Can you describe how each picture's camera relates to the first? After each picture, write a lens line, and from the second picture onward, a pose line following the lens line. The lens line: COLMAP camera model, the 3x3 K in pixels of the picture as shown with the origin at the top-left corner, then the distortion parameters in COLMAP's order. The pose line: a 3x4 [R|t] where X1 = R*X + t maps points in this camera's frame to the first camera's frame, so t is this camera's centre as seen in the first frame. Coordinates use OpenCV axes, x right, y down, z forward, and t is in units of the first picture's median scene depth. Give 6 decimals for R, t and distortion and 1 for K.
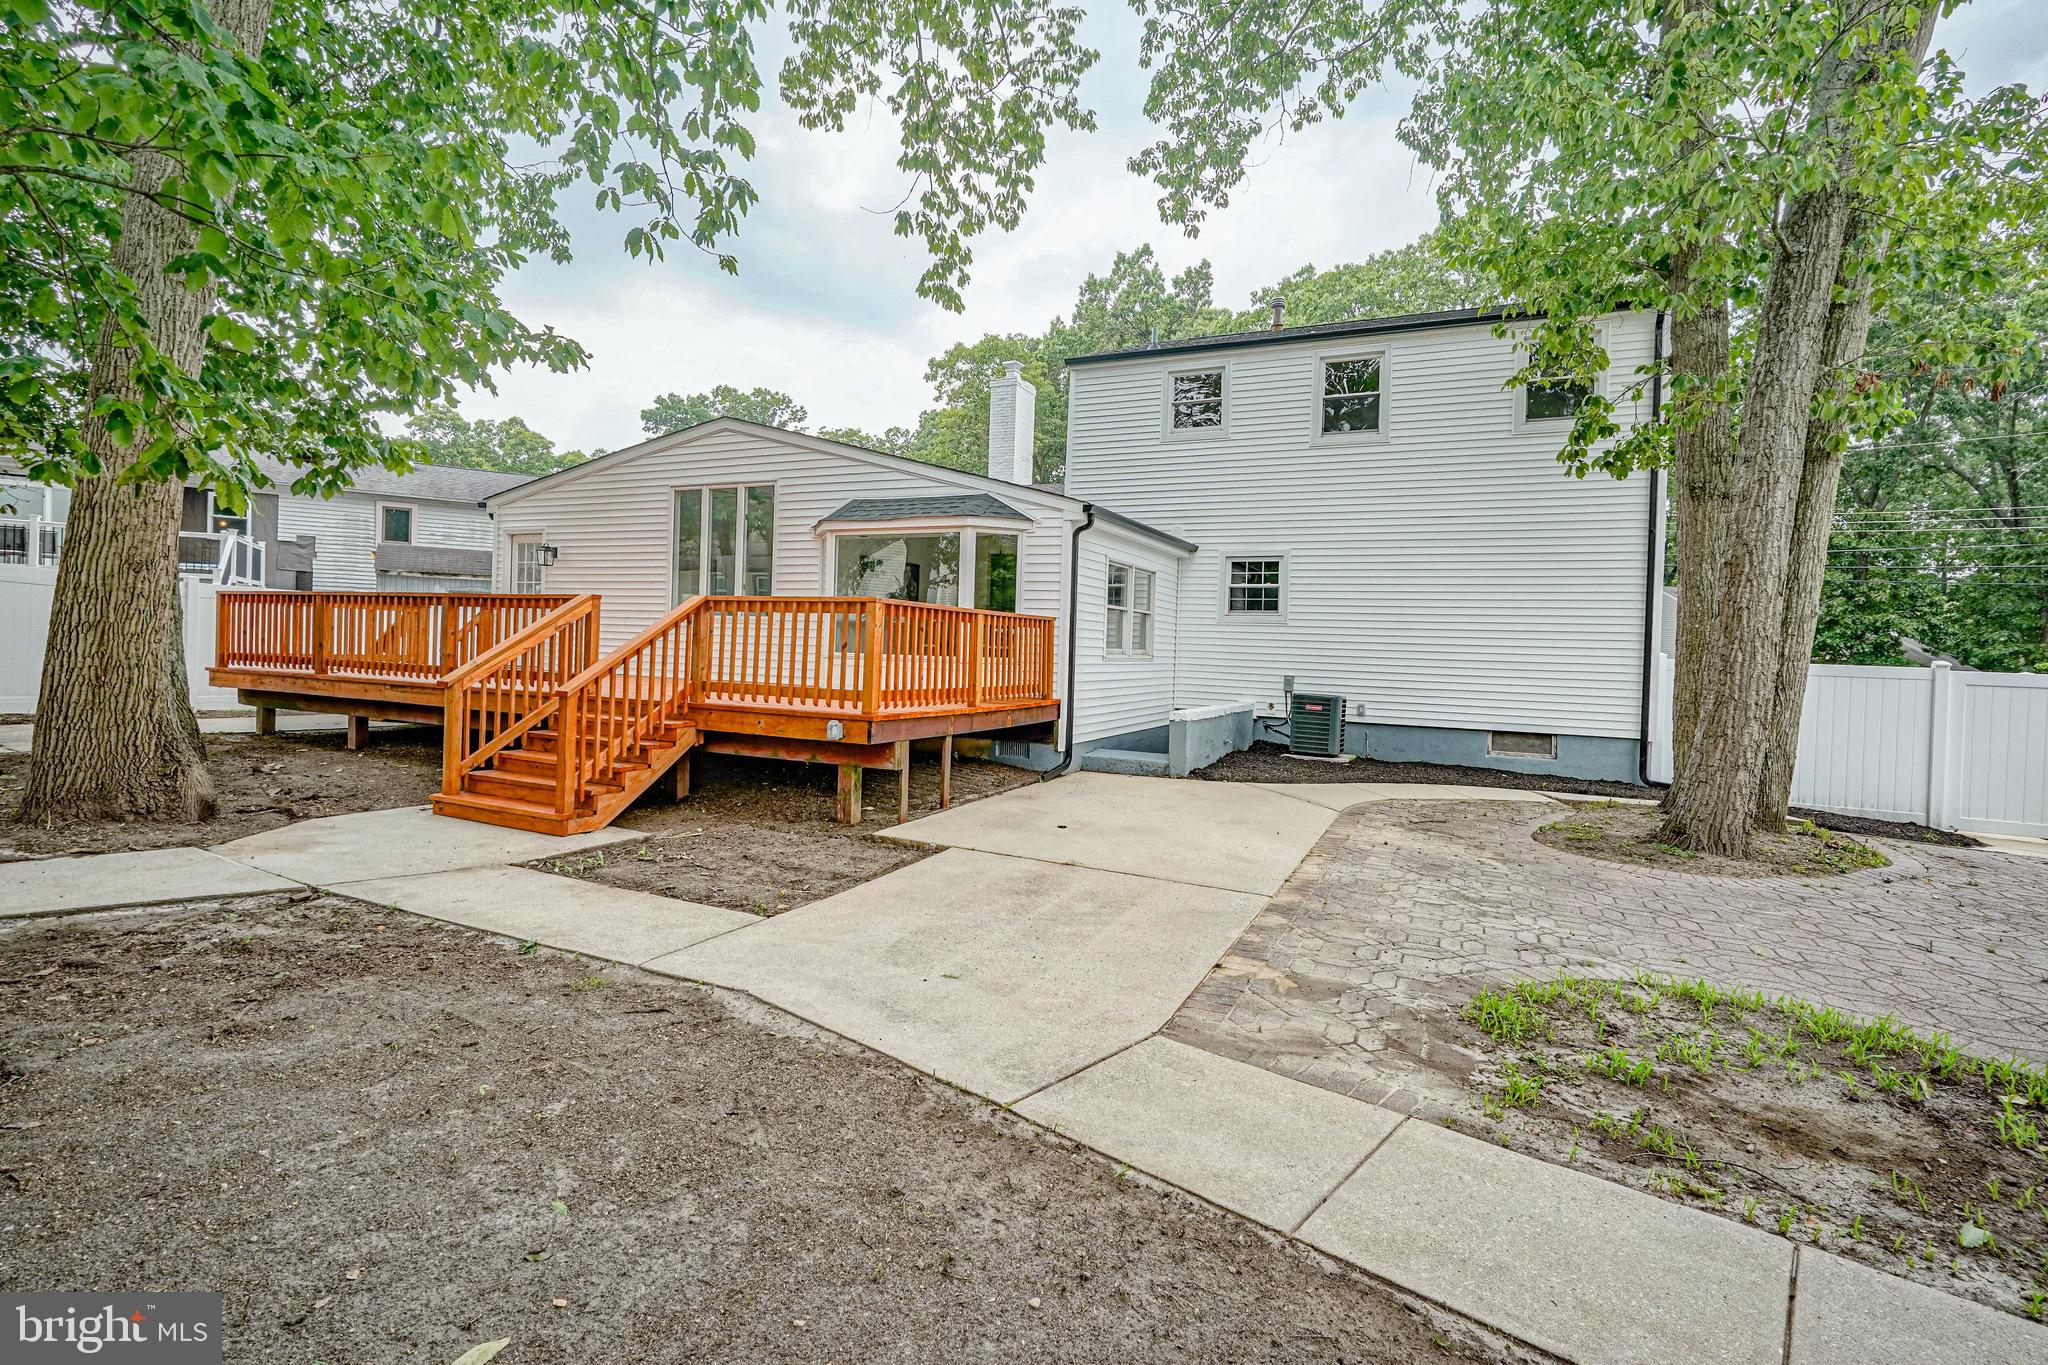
lens RADIAL K [[948.2, 0, 1022.4], [0, 948.2, 686.1], [0, 0, 1]] dist [-0.004286, 0.001025]
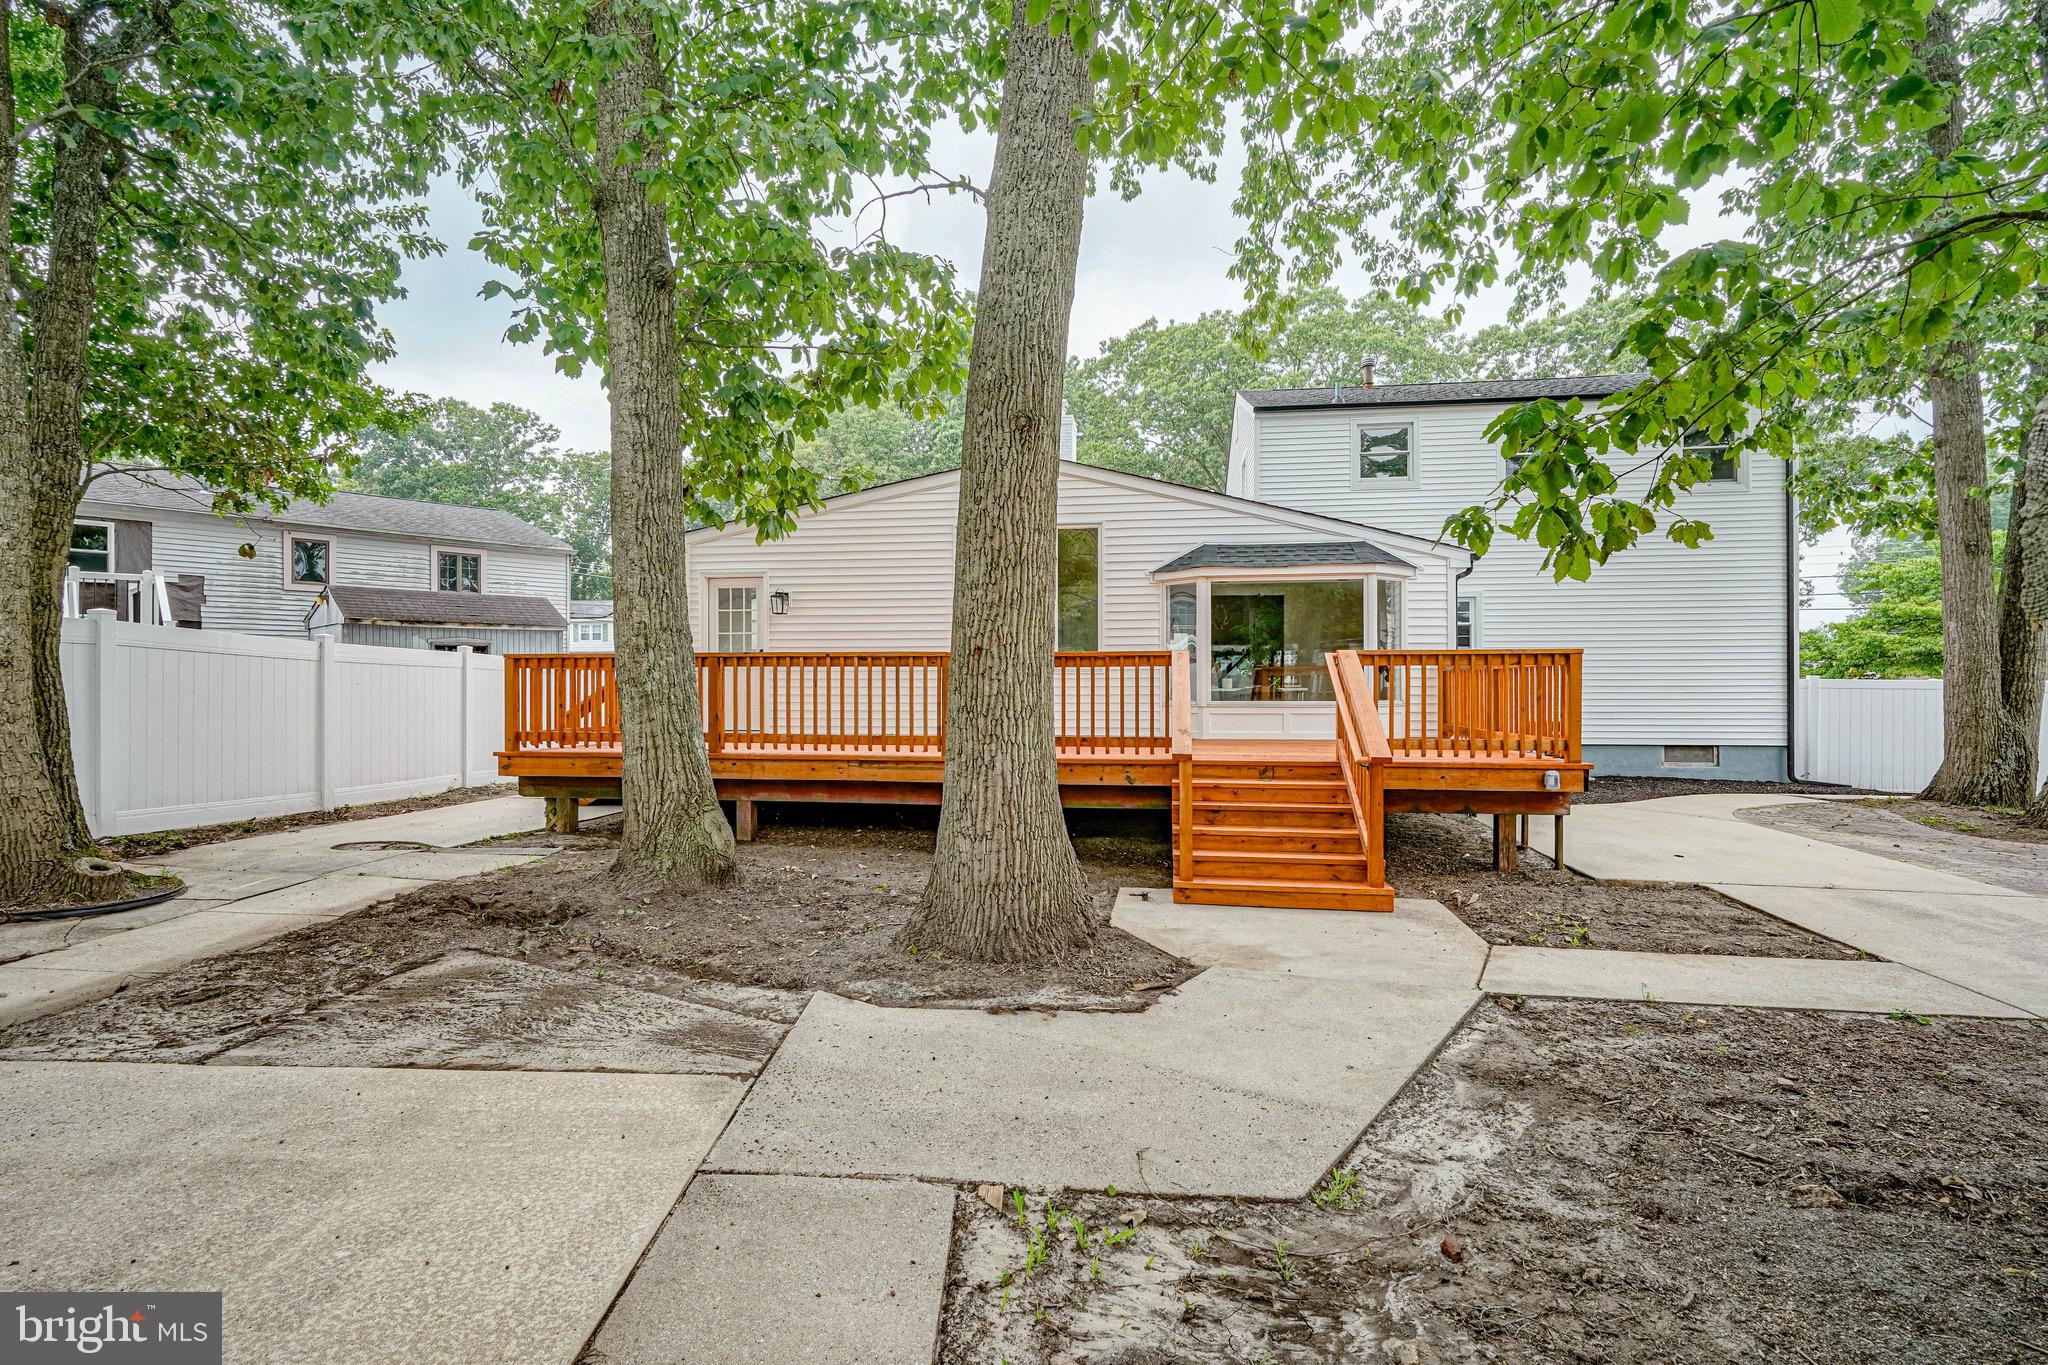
lens RADIAL K [[948.2, 0, 1022.0], [0, 948.2, 675.3], [0, 0, 1]] dist [-0.004286, 0.001025]
pose [[0.959811, -0.031417, 0.278884, -0.587457], [0.042898, 0.998461, -0.035159, -0.031719], [-0.277350, 0.045709, 0.959681, 0.099049]]
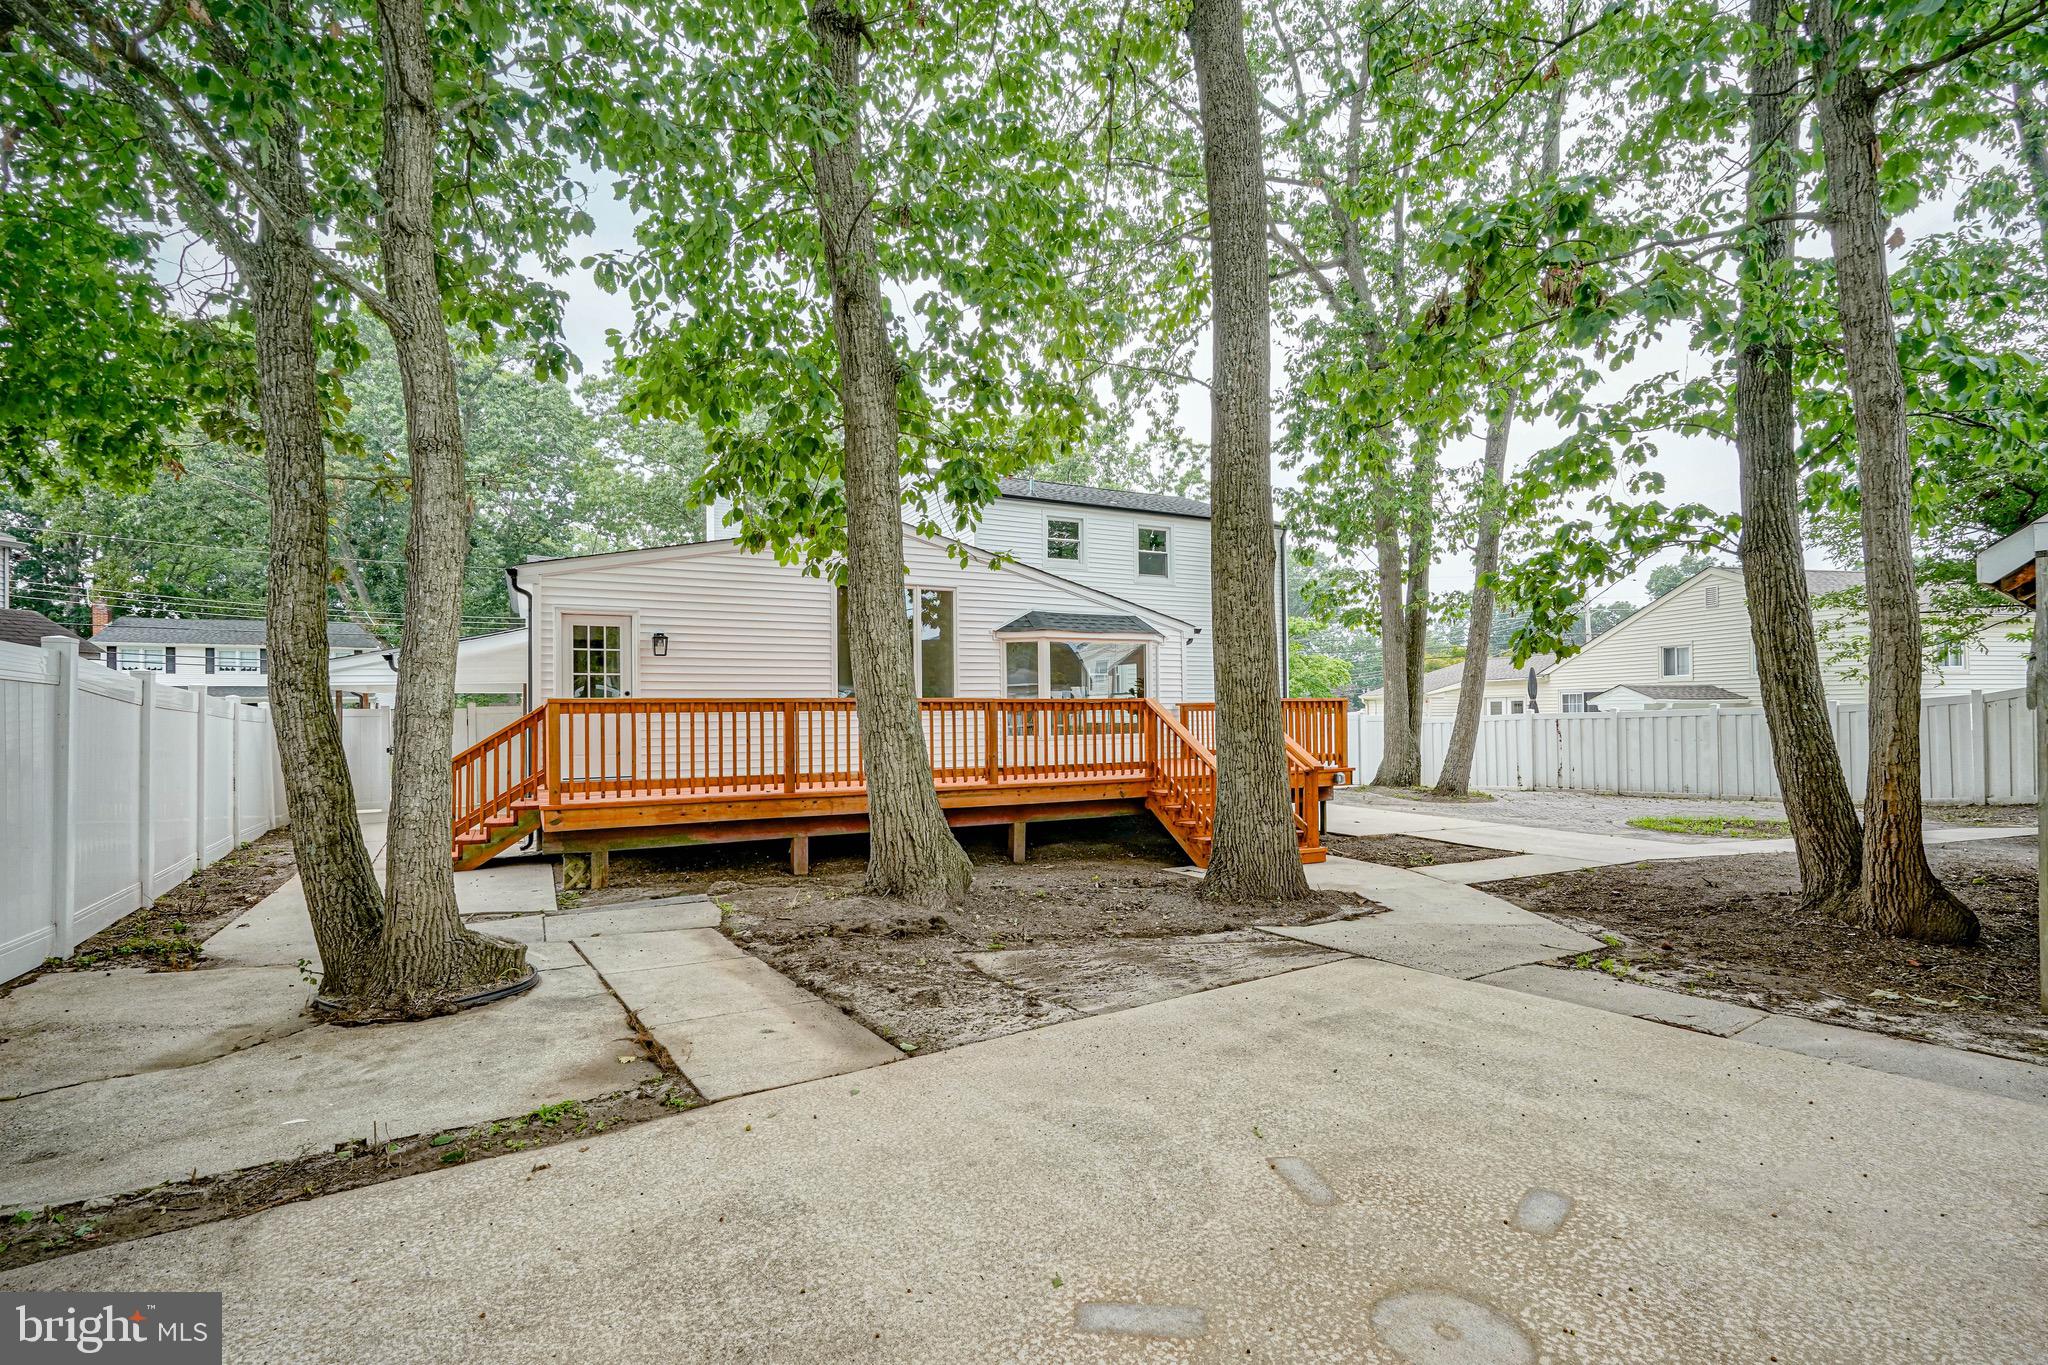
lens RADIAL K [[948.2, 0, 1022.4], [0, 948.2, 690.4], [0, 0, 1]] dist [-0.004286, 0.001025]
pose [[0.625328, -0.020419, 0.780095, -1.028018], [0.063182, 0.997700, -0.024533, -0.057005], [-0.777800, 0.064629, 0.625180, 0.212115]]
